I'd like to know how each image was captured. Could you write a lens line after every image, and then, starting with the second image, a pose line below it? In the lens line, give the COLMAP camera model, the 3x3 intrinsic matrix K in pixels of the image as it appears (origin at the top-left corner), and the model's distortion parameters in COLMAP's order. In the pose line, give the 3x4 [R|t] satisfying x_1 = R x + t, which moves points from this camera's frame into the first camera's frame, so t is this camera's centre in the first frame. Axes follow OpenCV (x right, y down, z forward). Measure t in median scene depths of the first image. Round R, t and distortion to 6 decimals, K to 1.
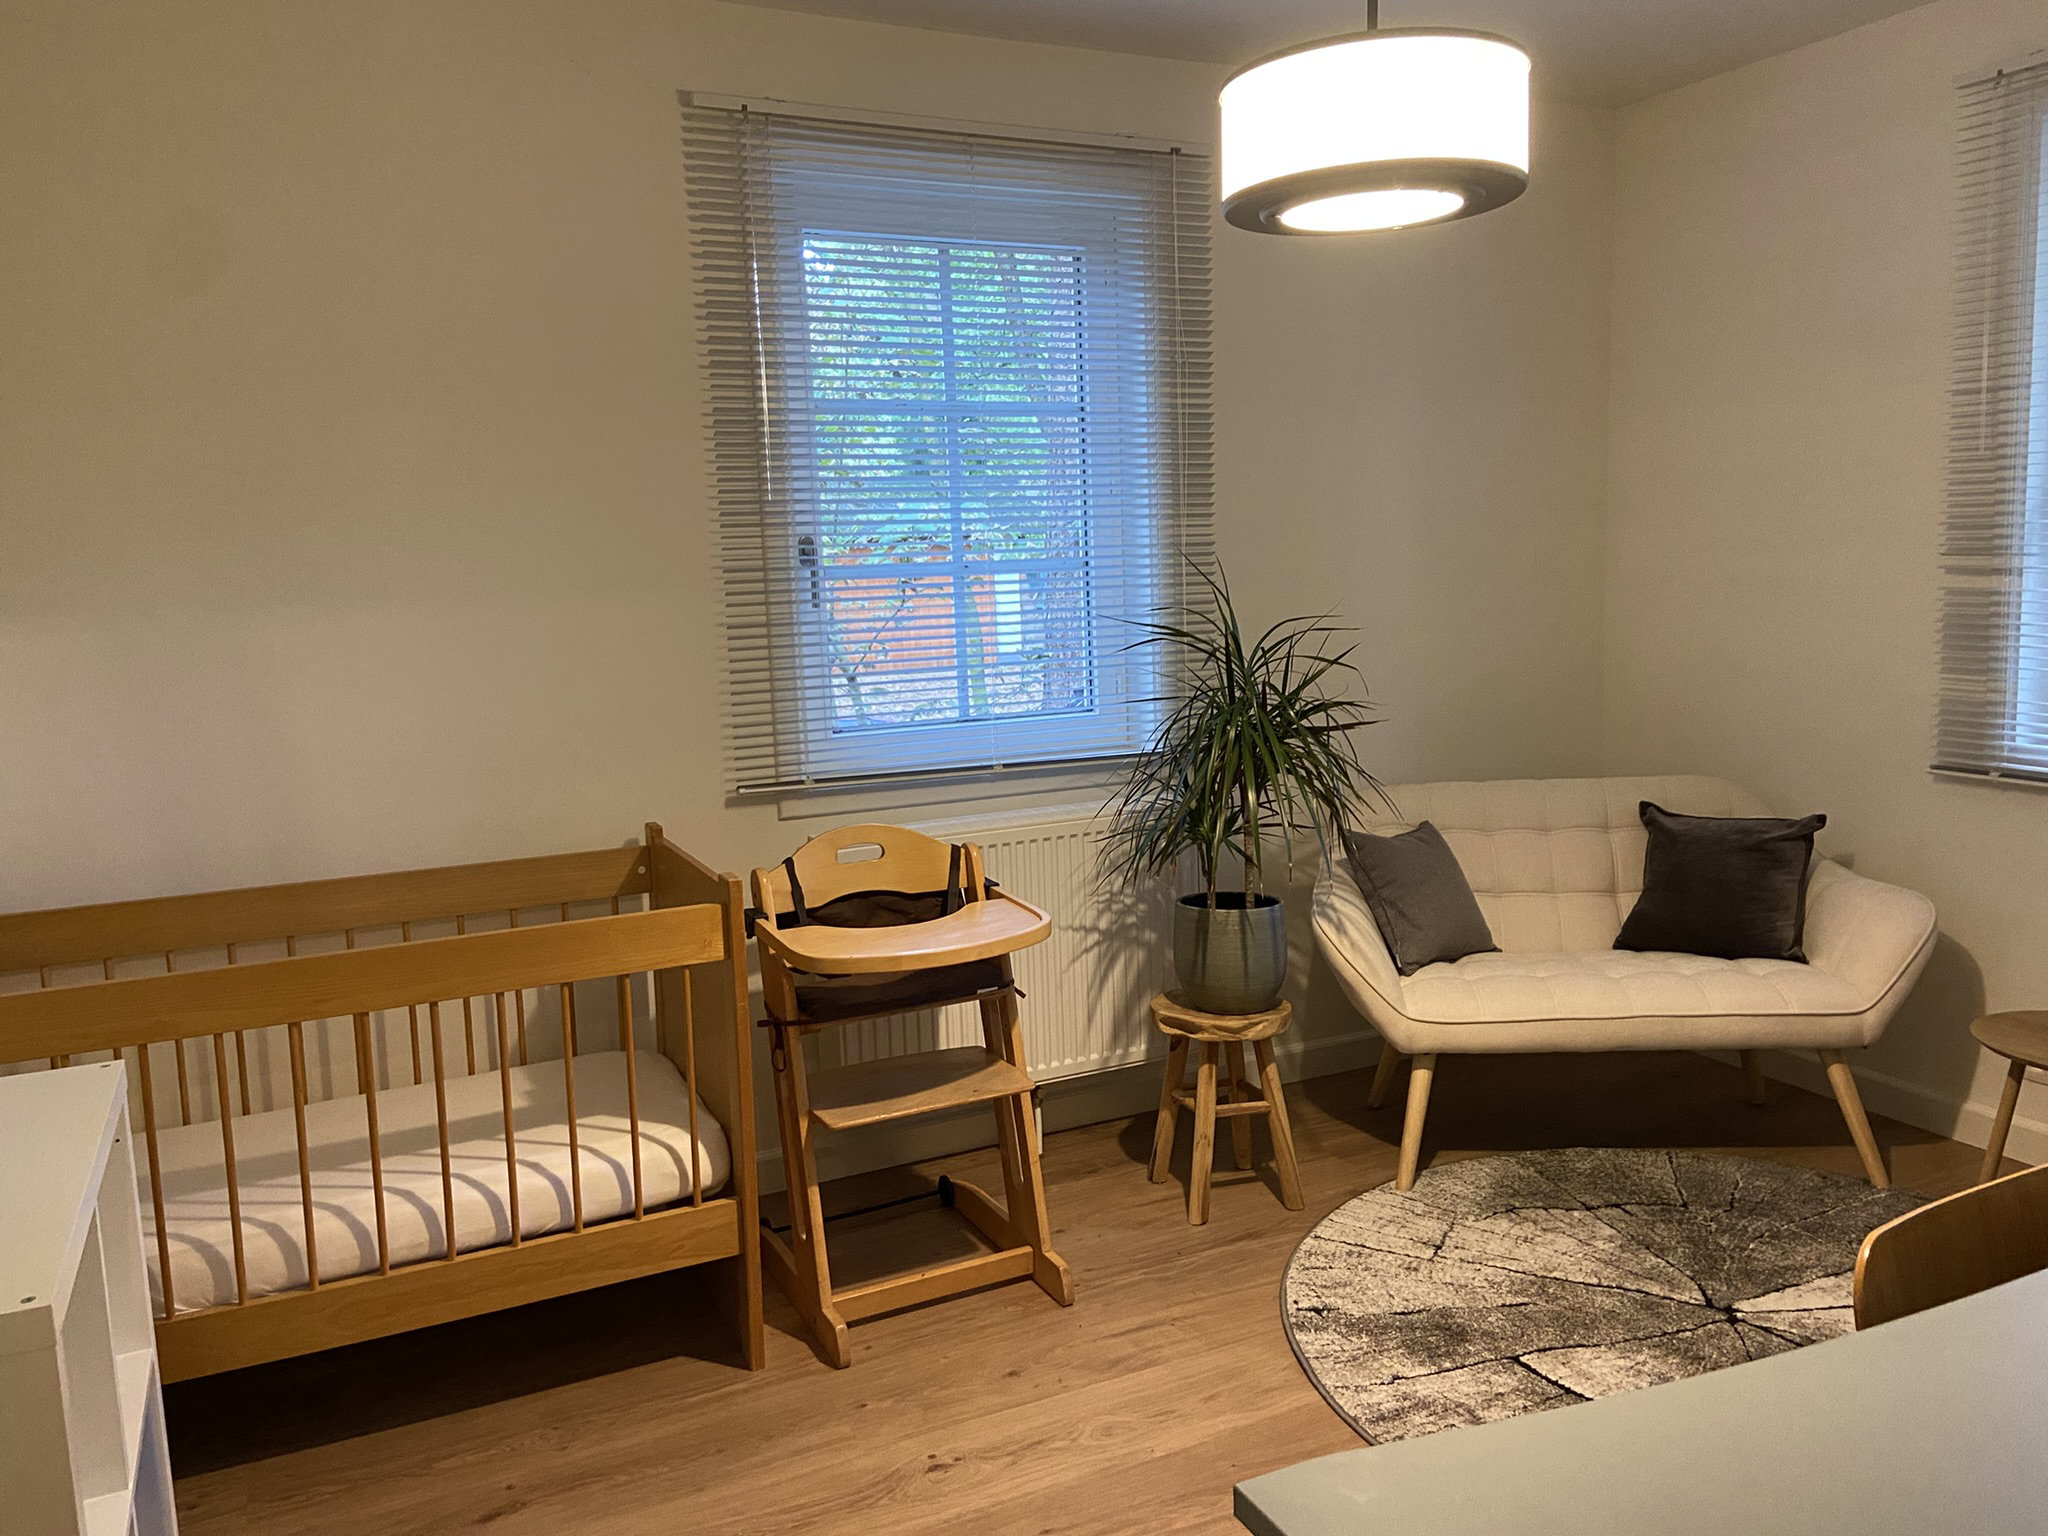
lens RADIAL K [[1563.1, 0, 1025.0], [0, 1563.1, 774.7], [0, 0, 1]] dist [0.043176, -0.005421]
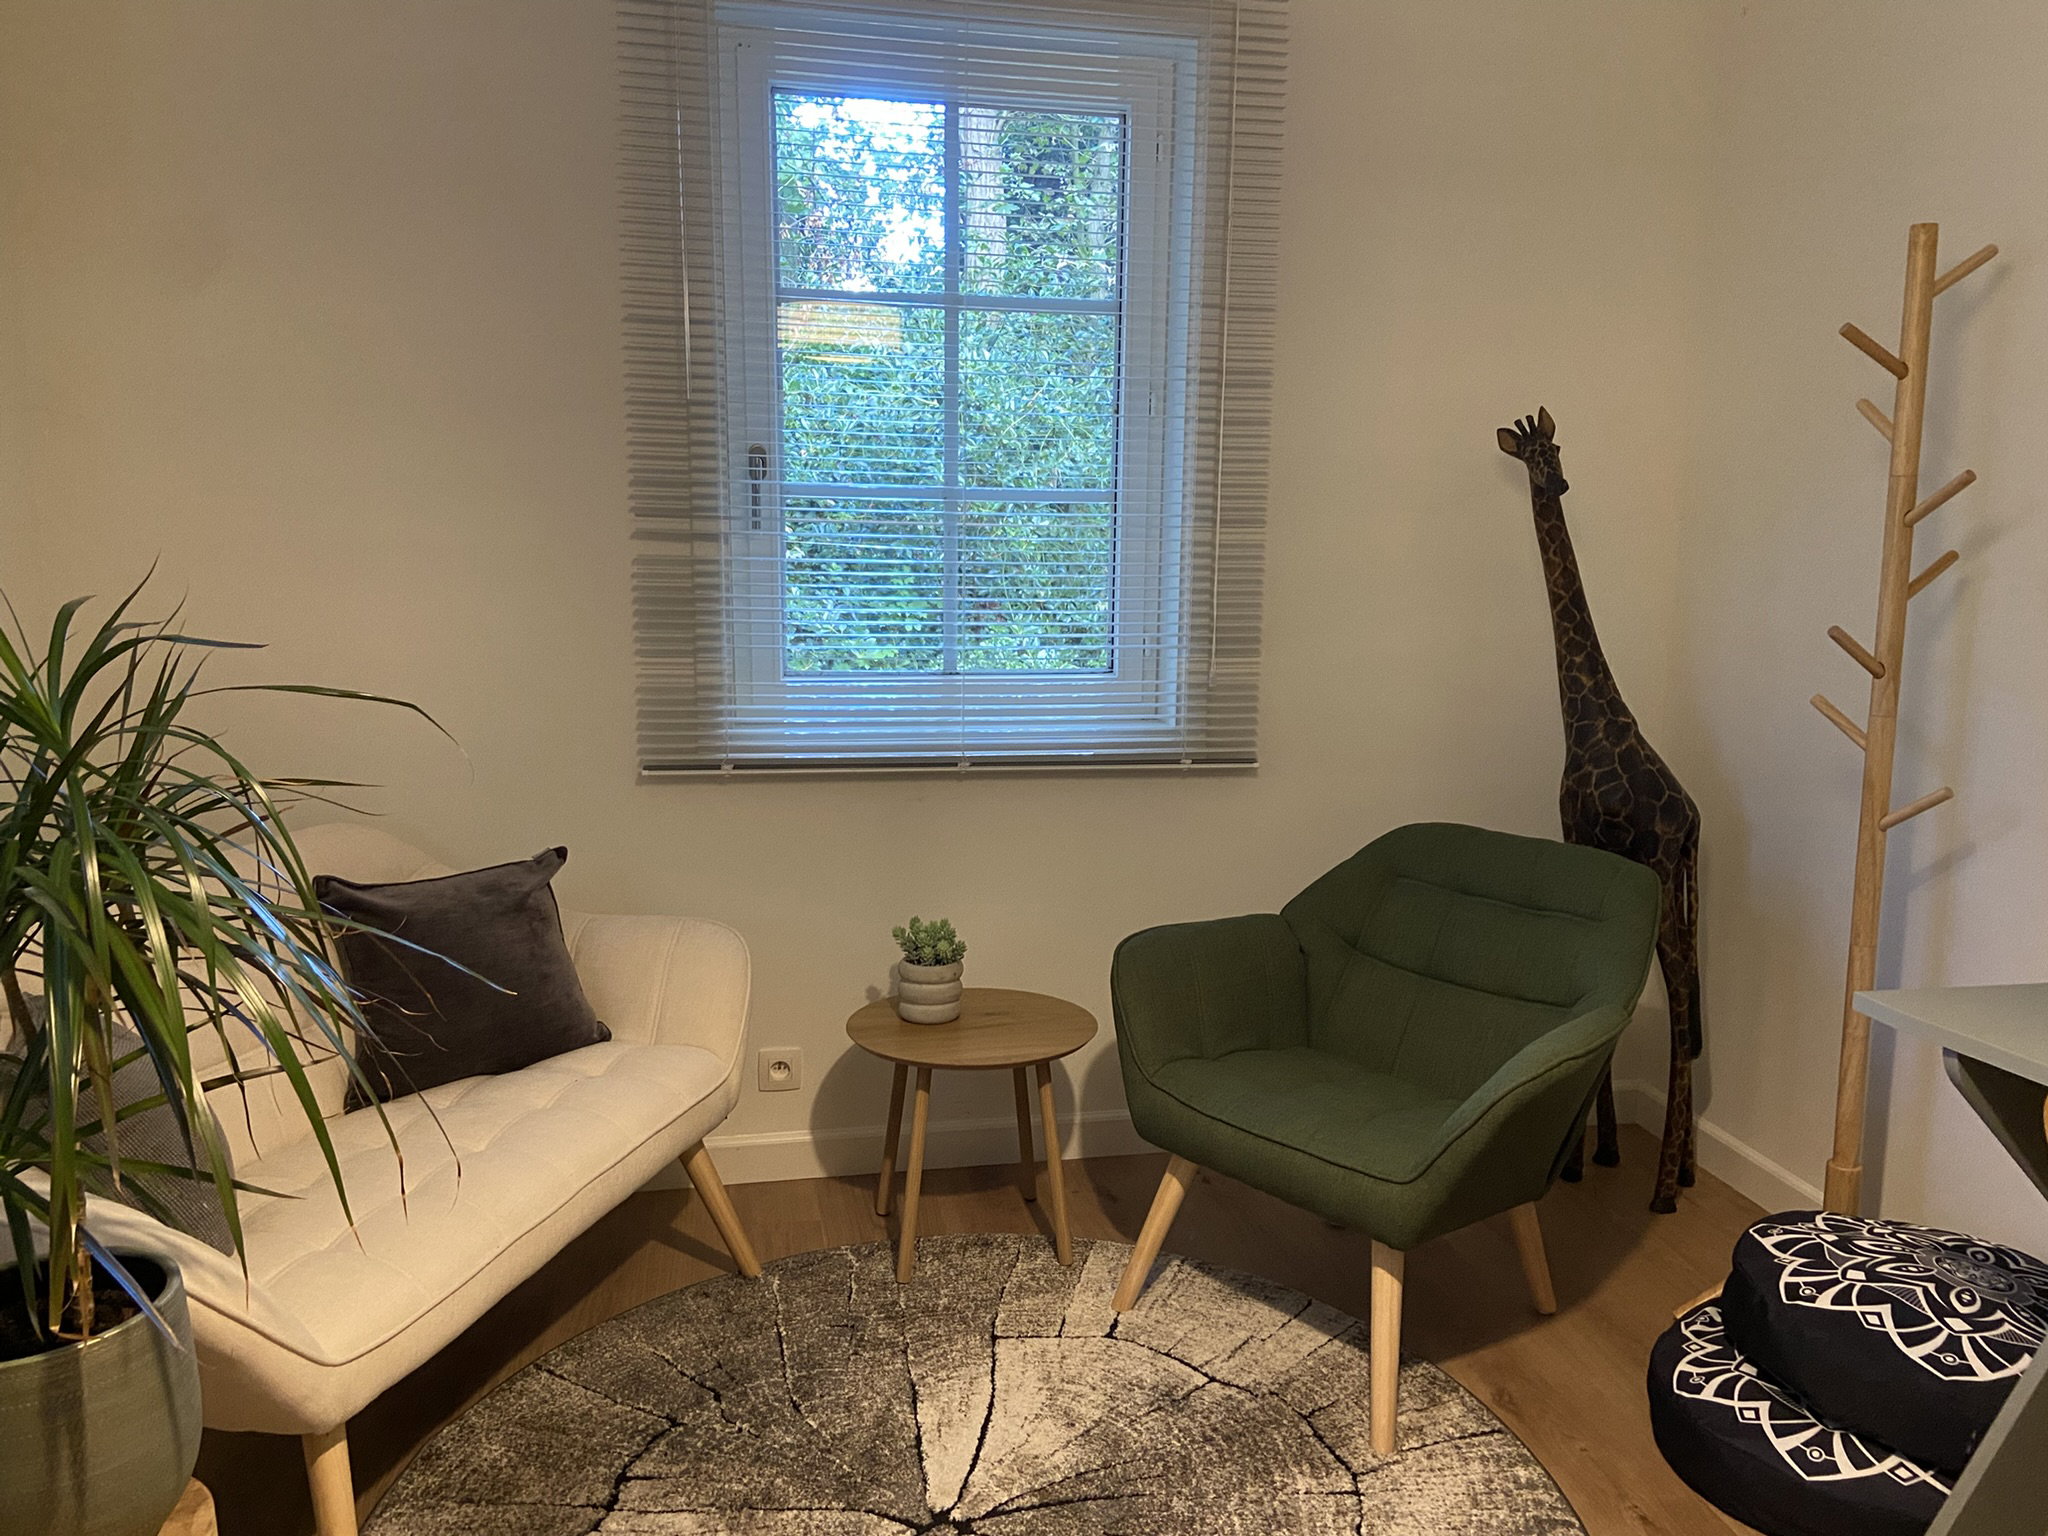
lens RADIAL K [[1563.1, 0, 1024.2], [0, 1563.1, 746.8], [0, 0, 1]] dist [0.043176, -0.005421]
pose [[0.240535, -0.109708, 0.964421, -0.186255], [0.113192, 0.989983, 0.084385, -0.066226], [-0.964018, 0.088868, 0.250544, 0.621882]]
